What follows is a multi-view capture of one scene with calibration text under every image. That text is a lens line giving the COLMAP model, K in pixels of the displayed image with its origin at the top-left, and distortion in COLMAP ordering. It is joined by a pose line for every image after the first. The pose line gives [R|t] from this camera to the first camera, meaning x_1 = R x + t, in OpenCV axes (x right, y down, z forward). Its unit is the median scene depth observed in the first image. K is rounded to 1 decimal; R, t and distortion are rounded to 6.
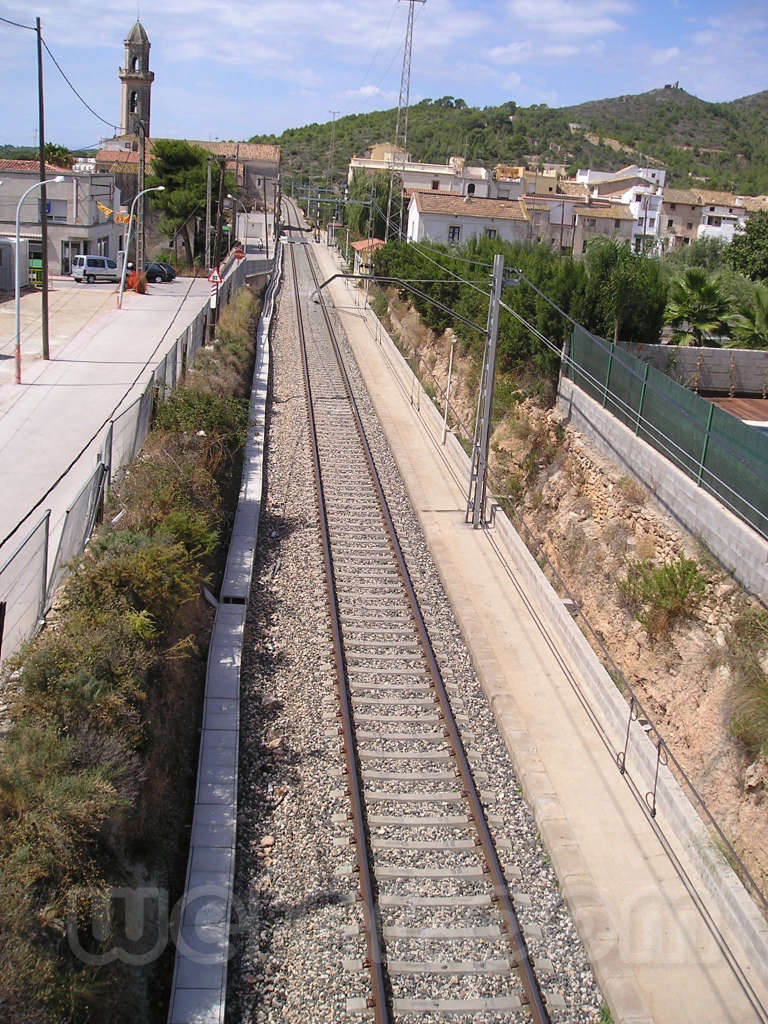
lens RADIAL K [[1051.2, 0, 377.8], [0, 1051.2, 501.8], [0, 0, 1]] dist [-0.104079, 0.000000]
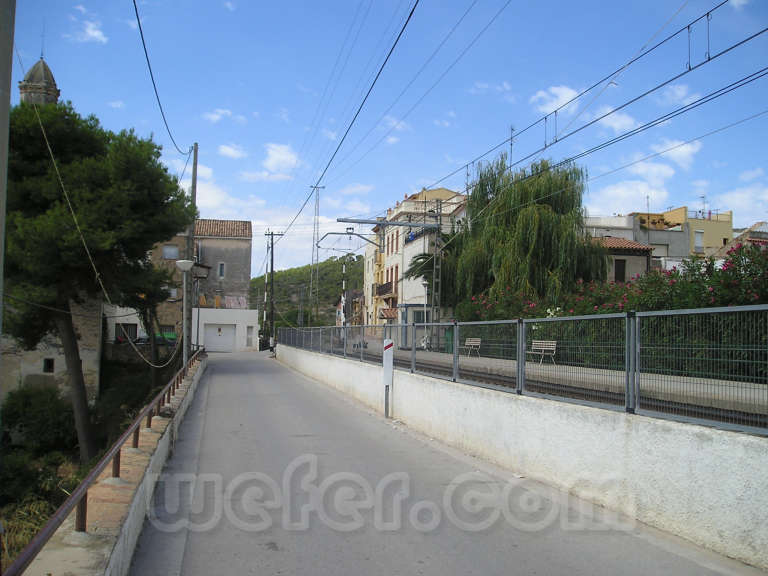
lens RADIAL K [[788.4, 0, 395.1], [0, 788.4, 294.4], [0, 0, 1]] dist [-0.104079, 0.000000]
pose [[0.988187, -0.046236, 0.146114, -0.119631], [0.092665, 0.939644, -0.329365, -0.187680], [-0.122066, 0.339014, 0.932829, 0.812604]]
